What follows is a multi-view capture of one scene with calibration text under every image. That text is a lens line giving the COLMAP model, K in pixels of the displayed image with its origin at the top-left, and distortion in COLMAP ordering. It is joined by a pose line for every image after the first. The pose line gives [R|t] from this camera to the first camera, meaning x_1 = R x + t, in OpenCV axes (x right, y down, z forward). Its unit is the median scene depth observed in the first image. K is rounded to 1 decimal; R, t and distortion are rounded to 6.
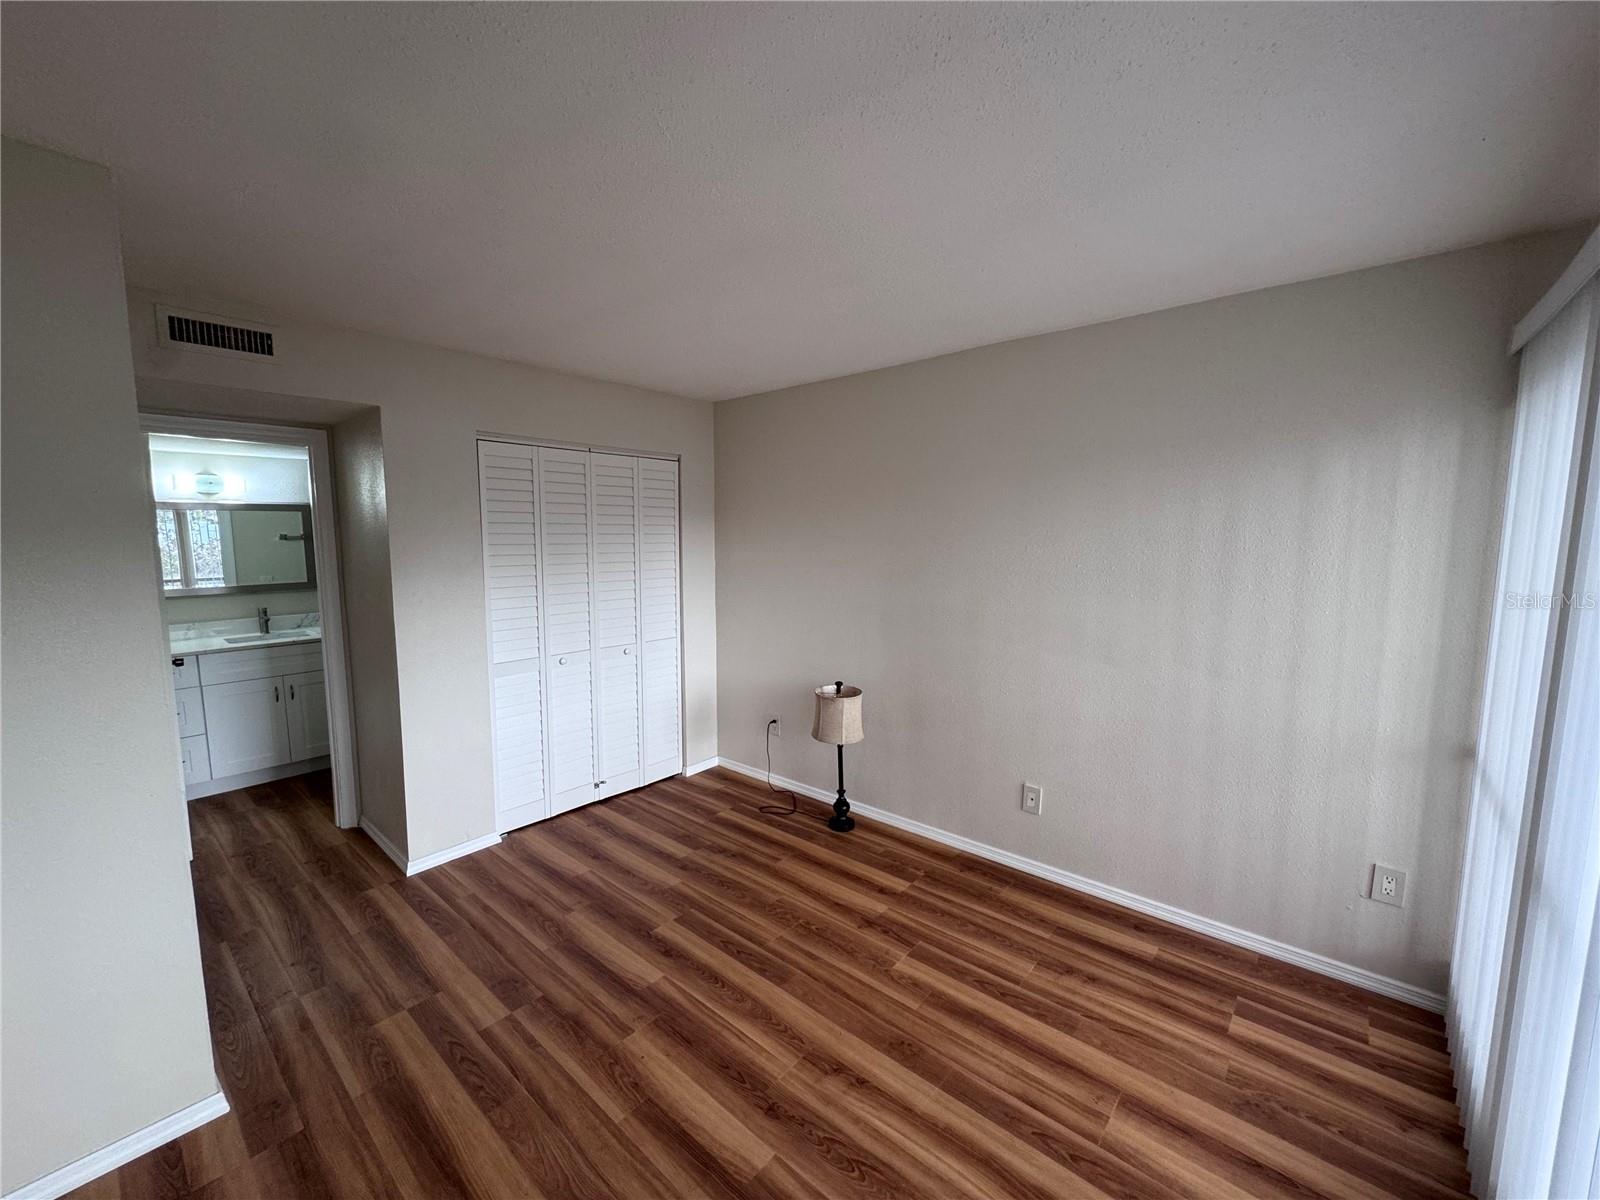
lens RADIAL K [[642.6, 0, 798.2], [0, 642.6, 600.6], [0, 0, 1]] dist [-0.004968, 0.000736]
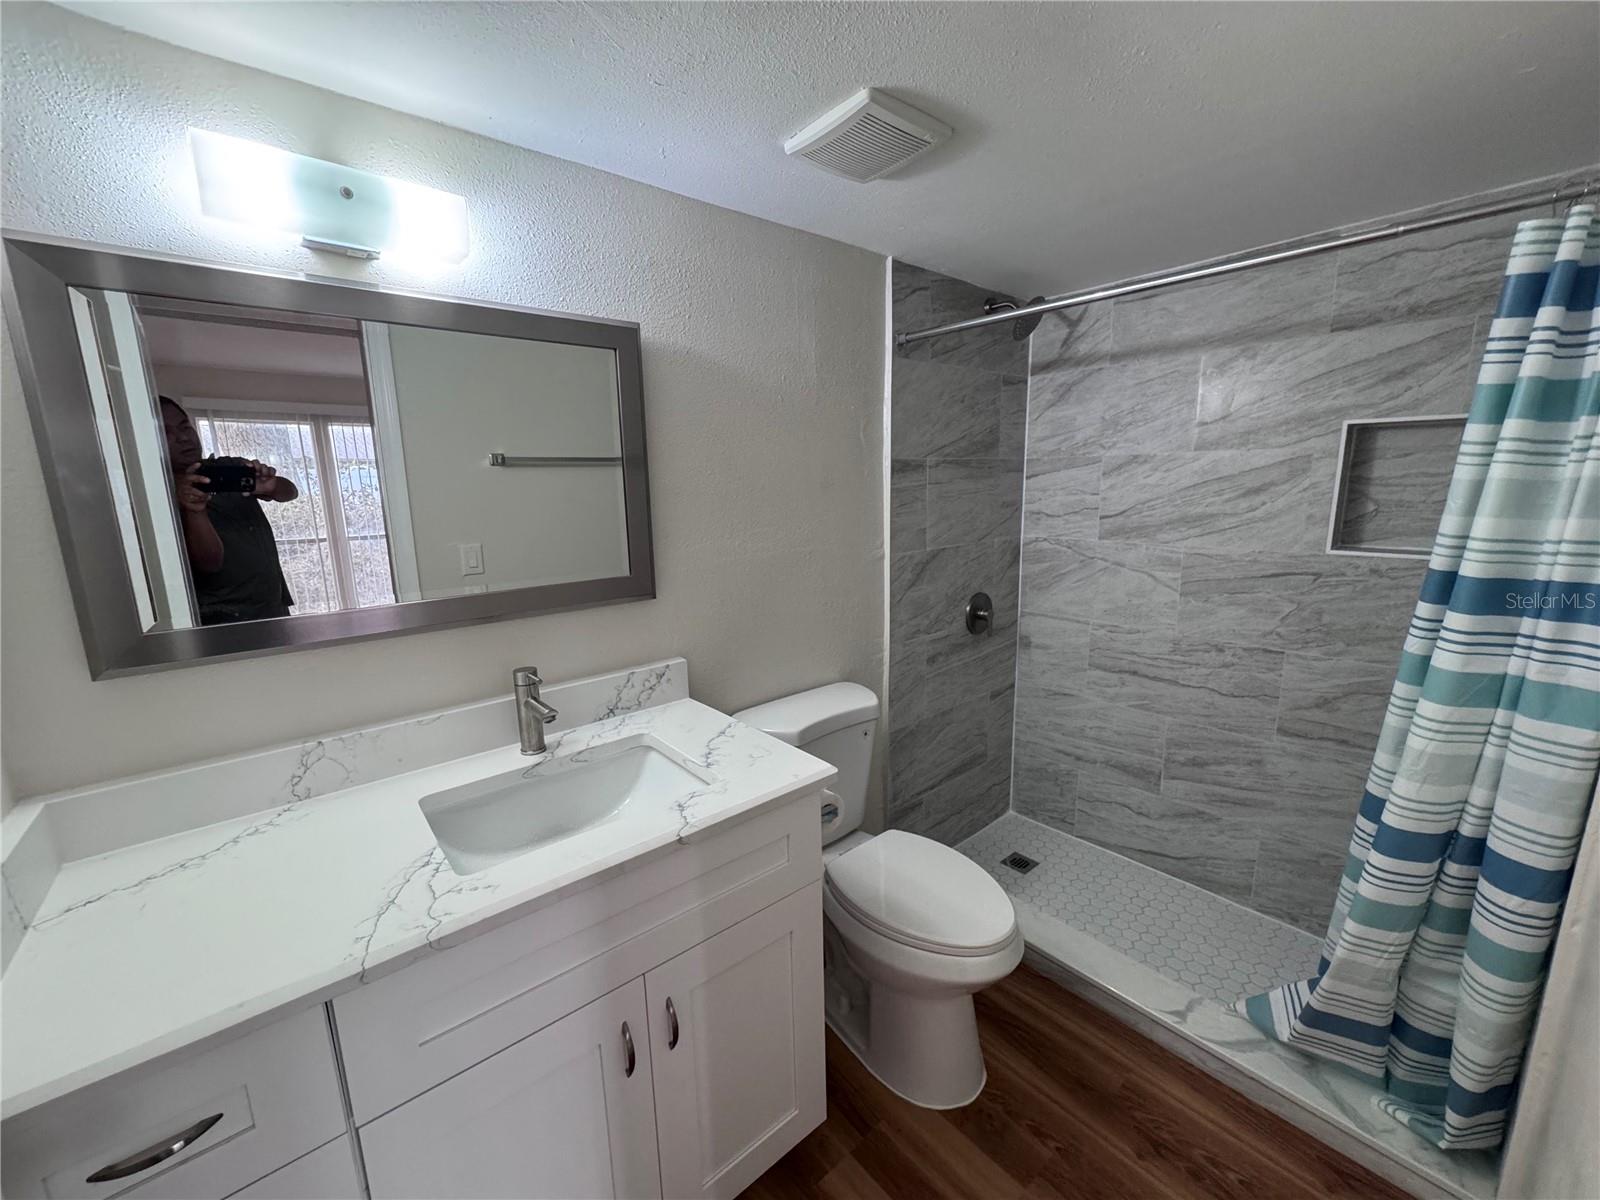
lens RADIAL K [[642.6, 0, 800.7], [0, 642.6, 601.2], [0, 0, 1]] dist [-0.004968, 0.000736]
pose [[0.988974, 0.013591, -0.147463, -1.165489], [-0.001331, 0.996555, 0.082921, -0.080099], [0.148082, -0.081810, 0.985585, 1.271740]]
